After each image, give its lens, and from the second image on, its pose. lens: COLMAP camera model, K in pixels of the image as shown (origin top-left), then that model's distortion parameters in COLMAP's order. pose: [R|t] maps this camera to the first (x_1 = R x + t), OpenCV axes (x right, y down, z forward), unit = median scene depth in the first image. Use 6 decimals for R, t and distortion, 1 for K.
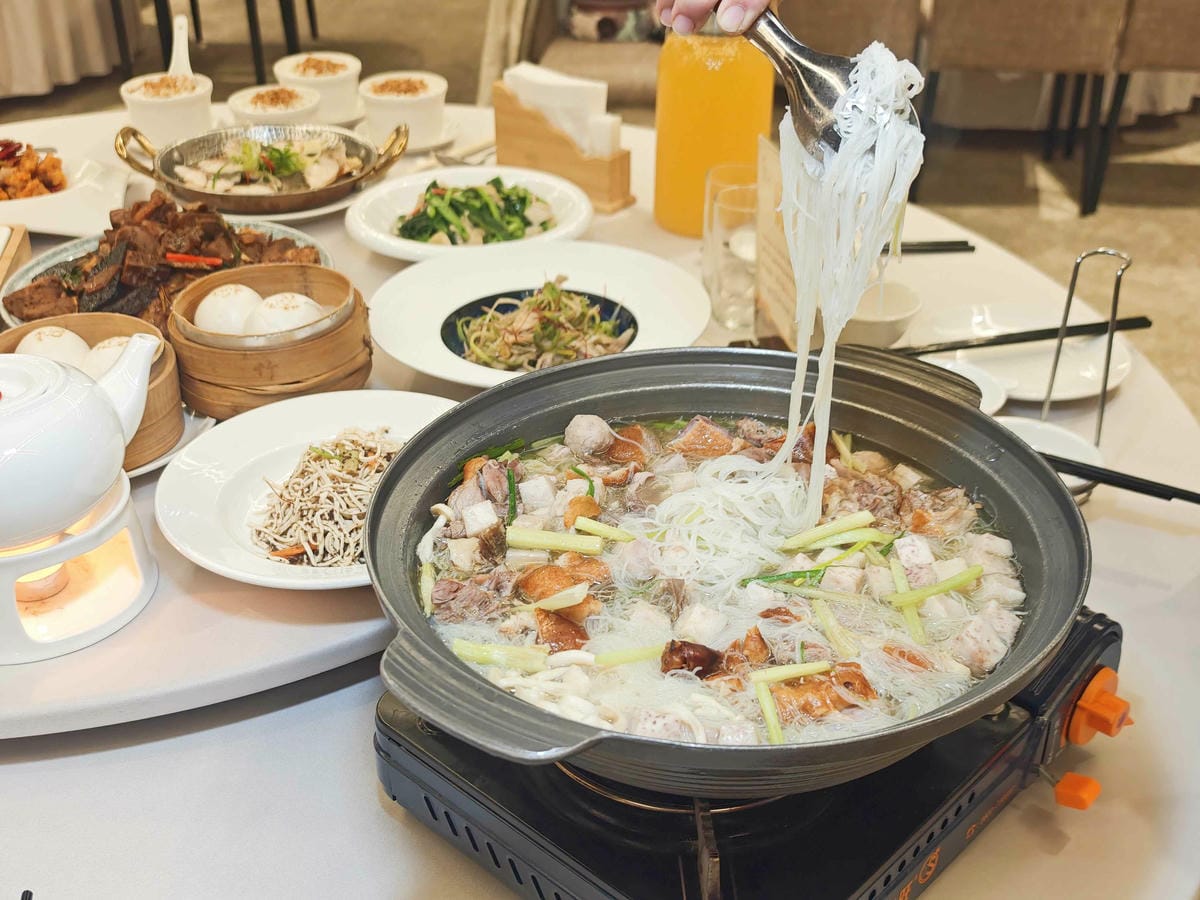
lens RADIAL K [[1350.0, 0, 600.0], [0, 1350.0, 450.0], [0, 0, 1]] dist [0.003288, 0.002640]
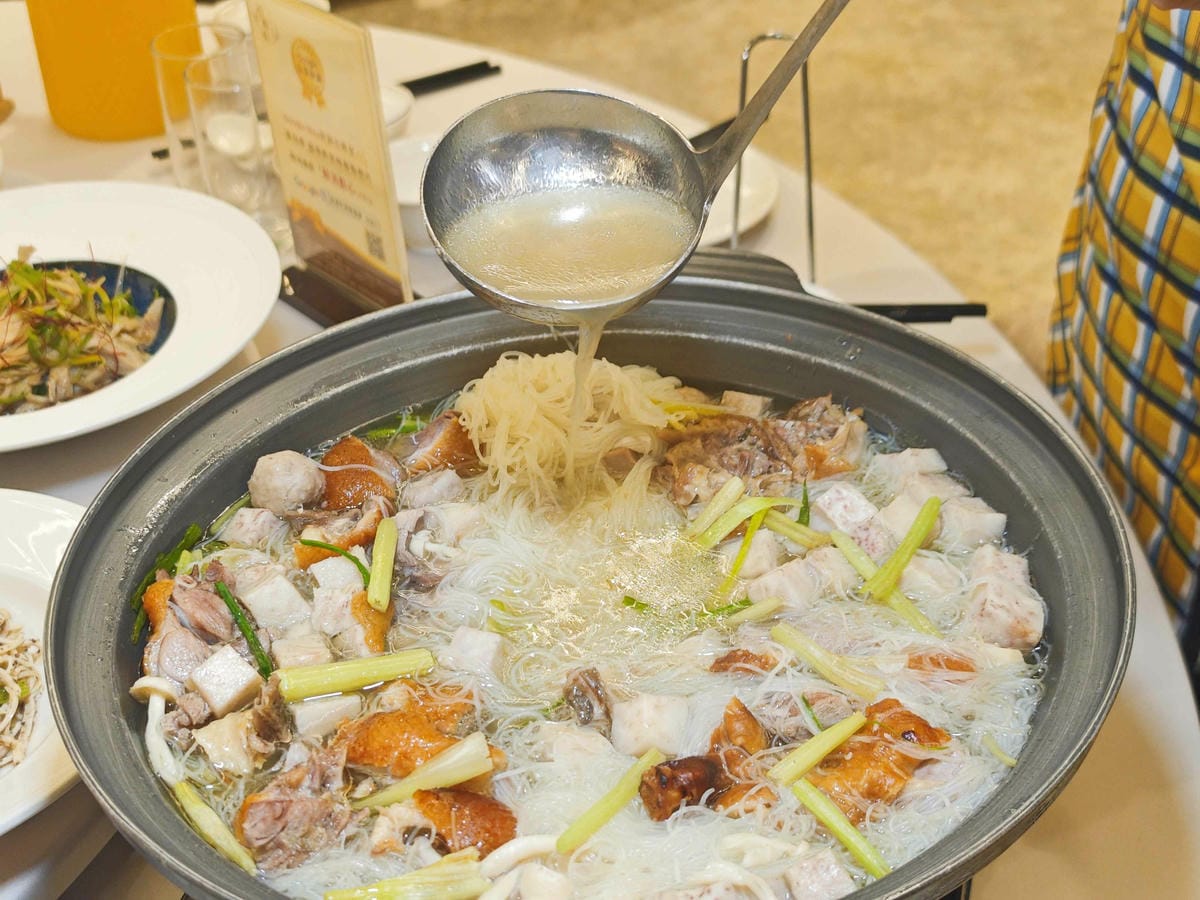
lens RADIAL K [[1690.0, 0, 600.0], [0, 1690.0, 450.0], [0, 0, 1]] dist [0.060158, 0.022986]
pose [[0.881163, -0.299977, 0.365468, -0.163784], [0.276689, 0.953946, 0.115888, -0.077858], [-0.383400, -0.000995, 0.923582, 0.196681]]
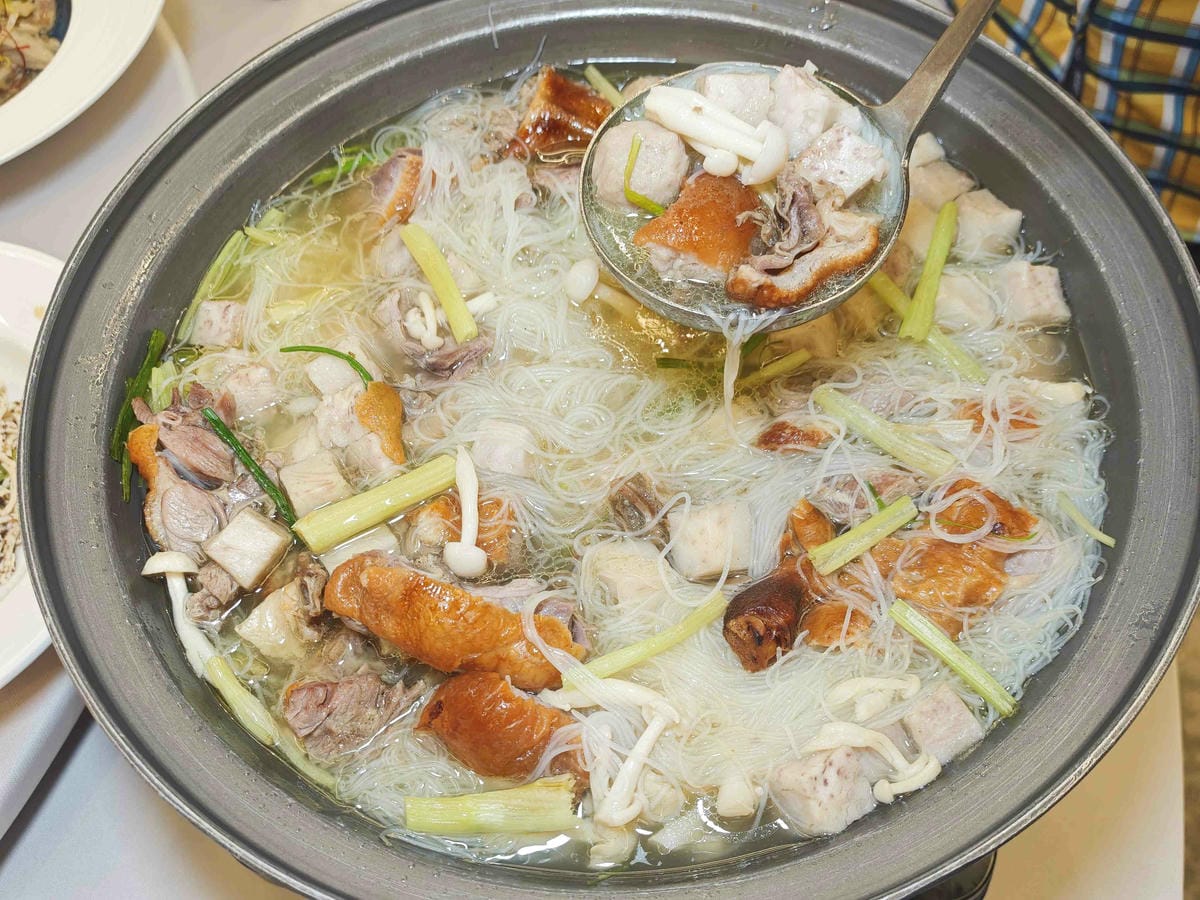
lens RADIAL K [[1111.0, 0, 569.2], [0, 1111.0, 449.7], [0, 0, 1]] dist [0.003404, -0.000408]
pose [[0.790214, -0.552798, 0.264529, -0.071074], [0.358918, 0.767344, 0.531376, -0.151880], [-0.496728, -0.324957, 0.804775, 0.501413]]
